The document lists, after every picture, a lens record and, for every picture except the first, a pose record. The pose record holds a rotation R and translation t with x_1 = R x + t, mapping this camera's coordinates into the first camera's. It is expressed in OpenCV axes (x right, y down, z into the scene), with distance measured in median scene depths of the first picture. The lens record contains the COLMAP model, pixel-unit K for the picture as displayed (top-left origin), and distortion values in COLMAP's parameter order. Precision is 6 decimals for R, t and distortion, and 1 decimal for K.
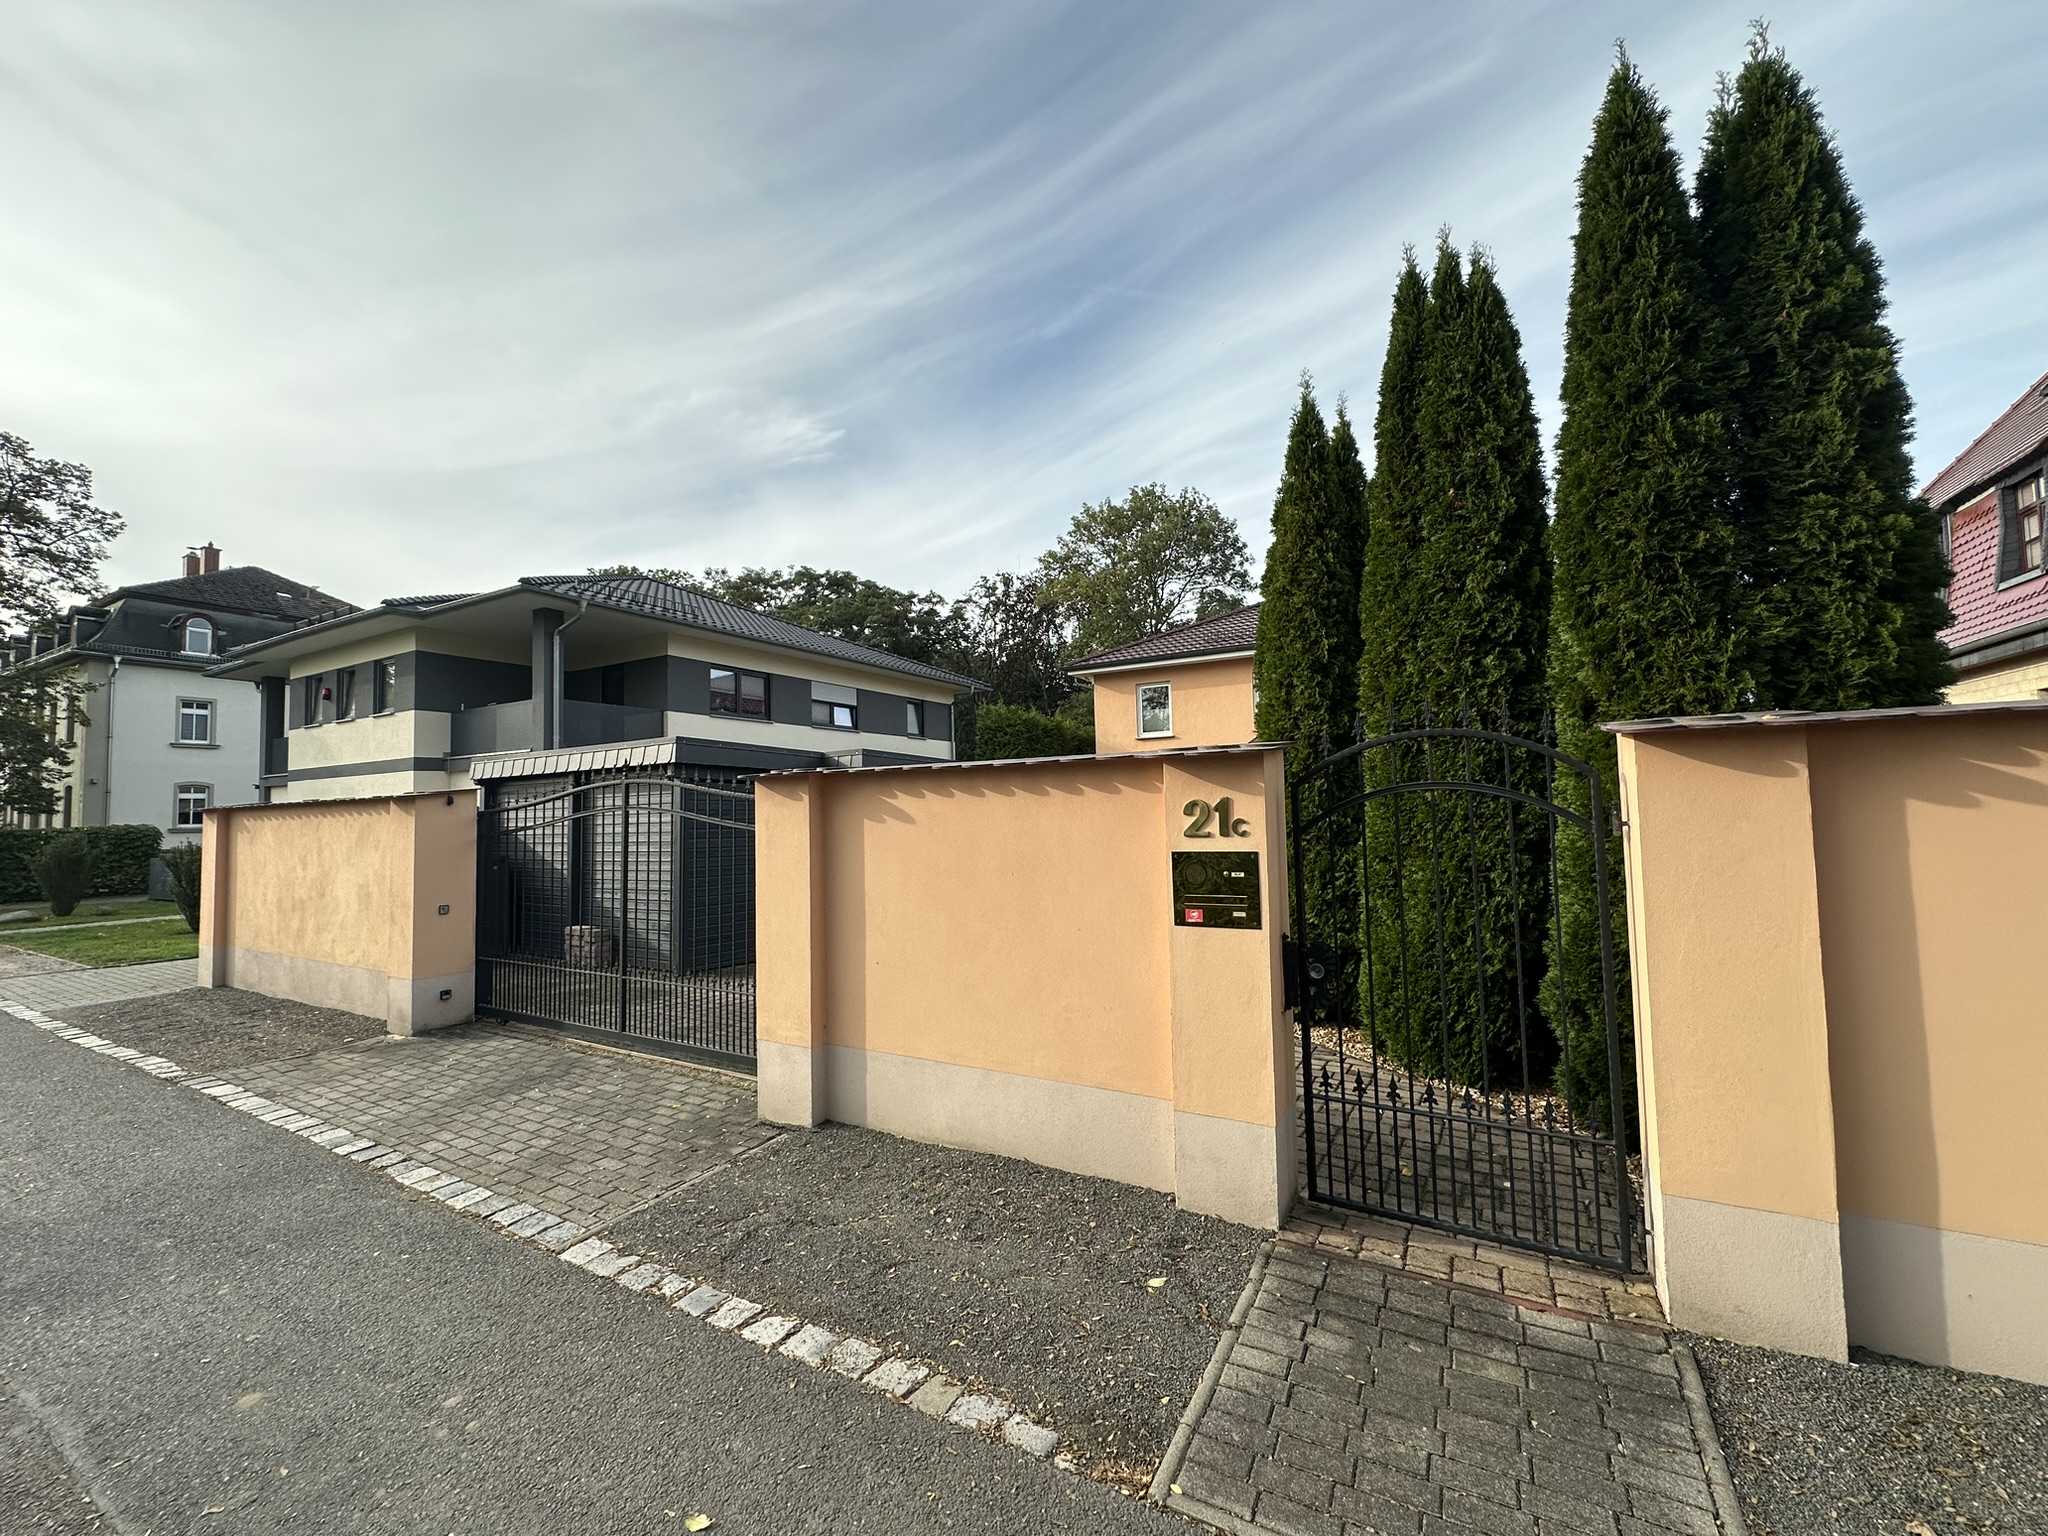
lens RADIAL K [[815.2, 0, 1015.9], [0, 815.2, 766.0], [0, 0, 1]] dist [-0.001907, -0.000170]
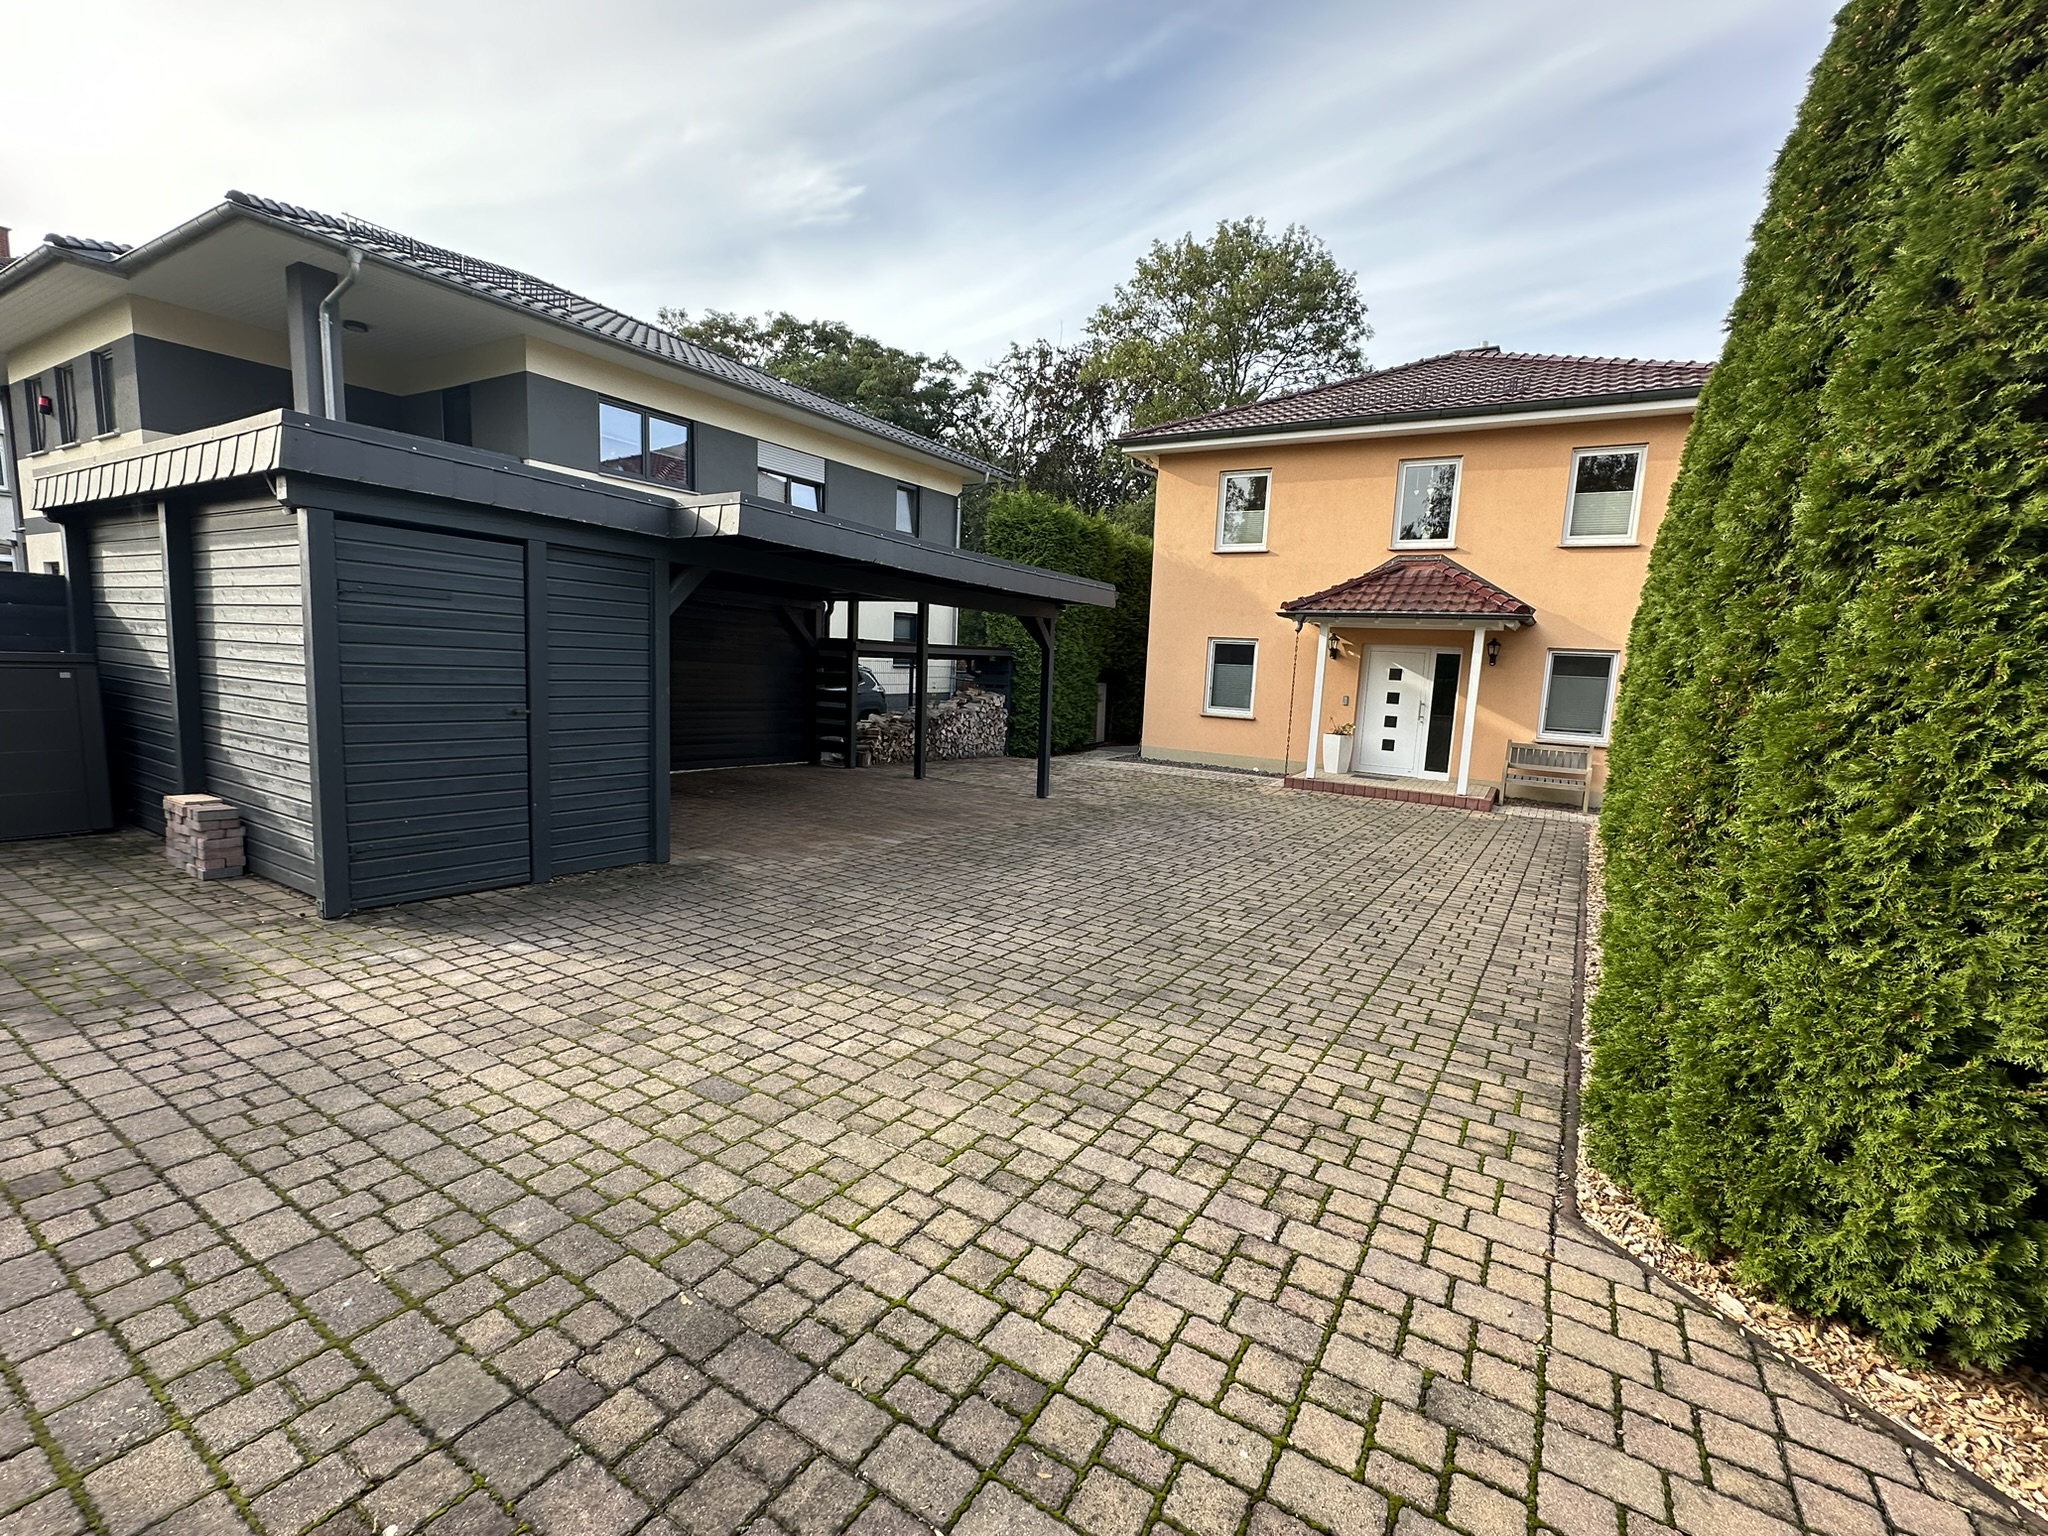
lens RADIAL K [[888.3, 0, 1026.2], [0, 888.3, 758.6], [0, 0, 1]] dist [-0.000327, 0.000469]
pose [[0.997729, 0.067262, -0.003583, 0.001159], [-0.065582, 0.982183, 0.176114, 0.008499], [0.015365, -0.175479, 0.984363, 0.104214]]
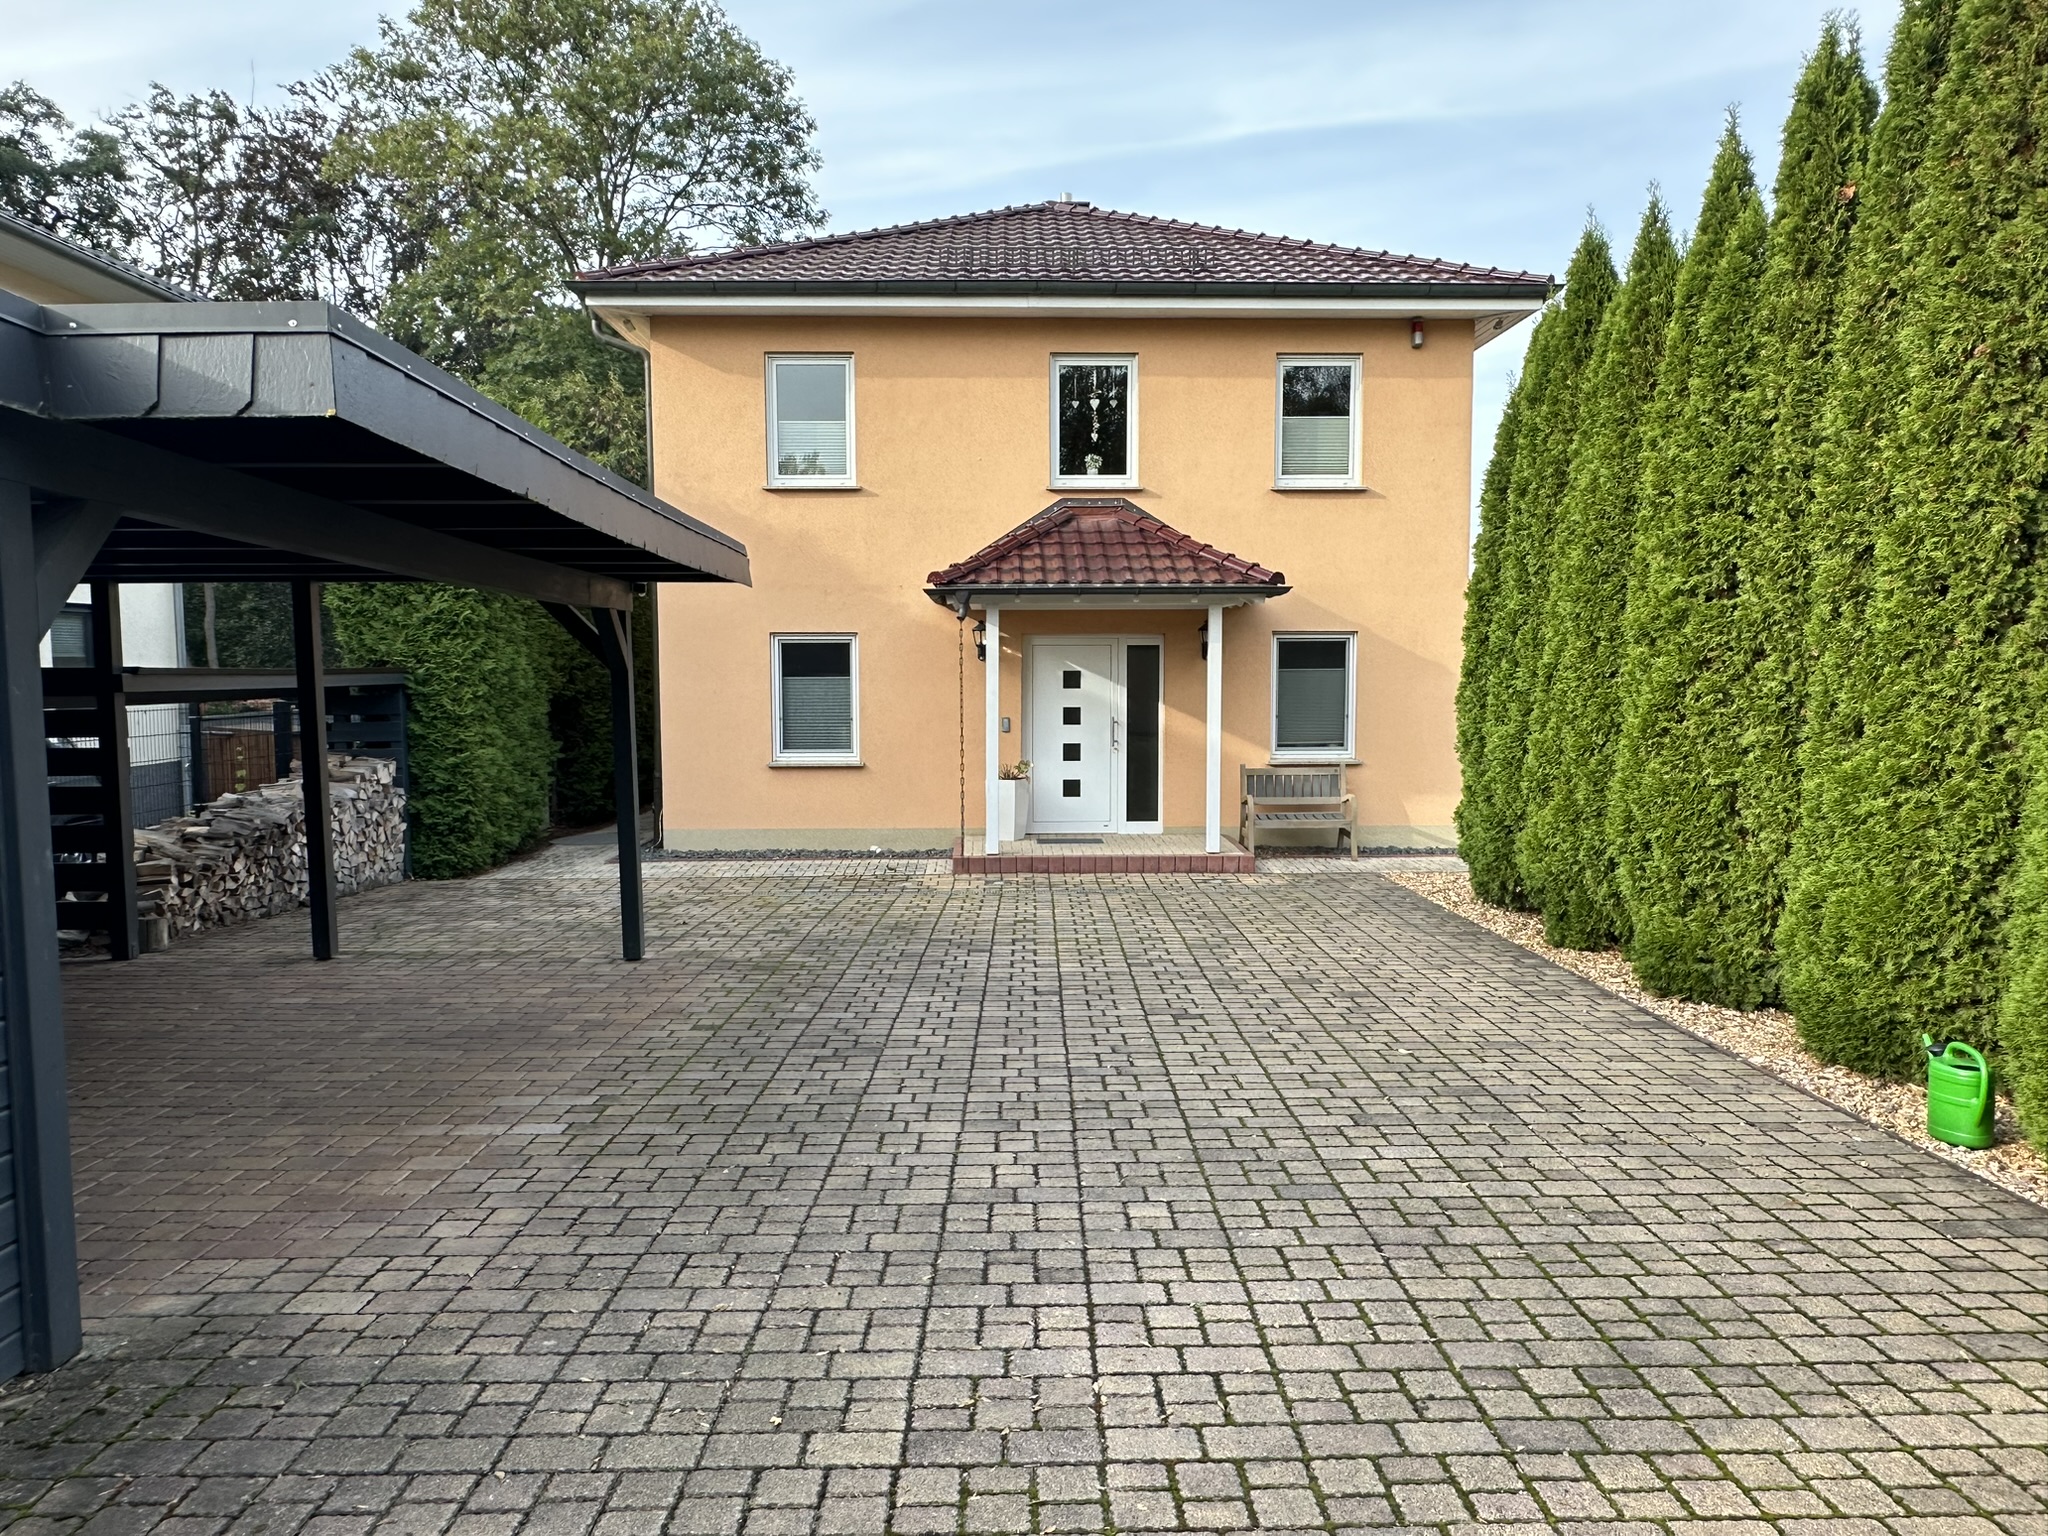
lens RADIAL K [[1392.9, 0, 1016.4], [0, 1392.9, 775.7], [0, 0, 1]] dist [-0.007991, 0.003672]
pose [[0.848045, -0.024859, 0.529340, -0.058299], [-0.044667, 0.991991, 0.118147, 0.010783], [-0.528038, -0.123838, 0.840143, 0.158809]]
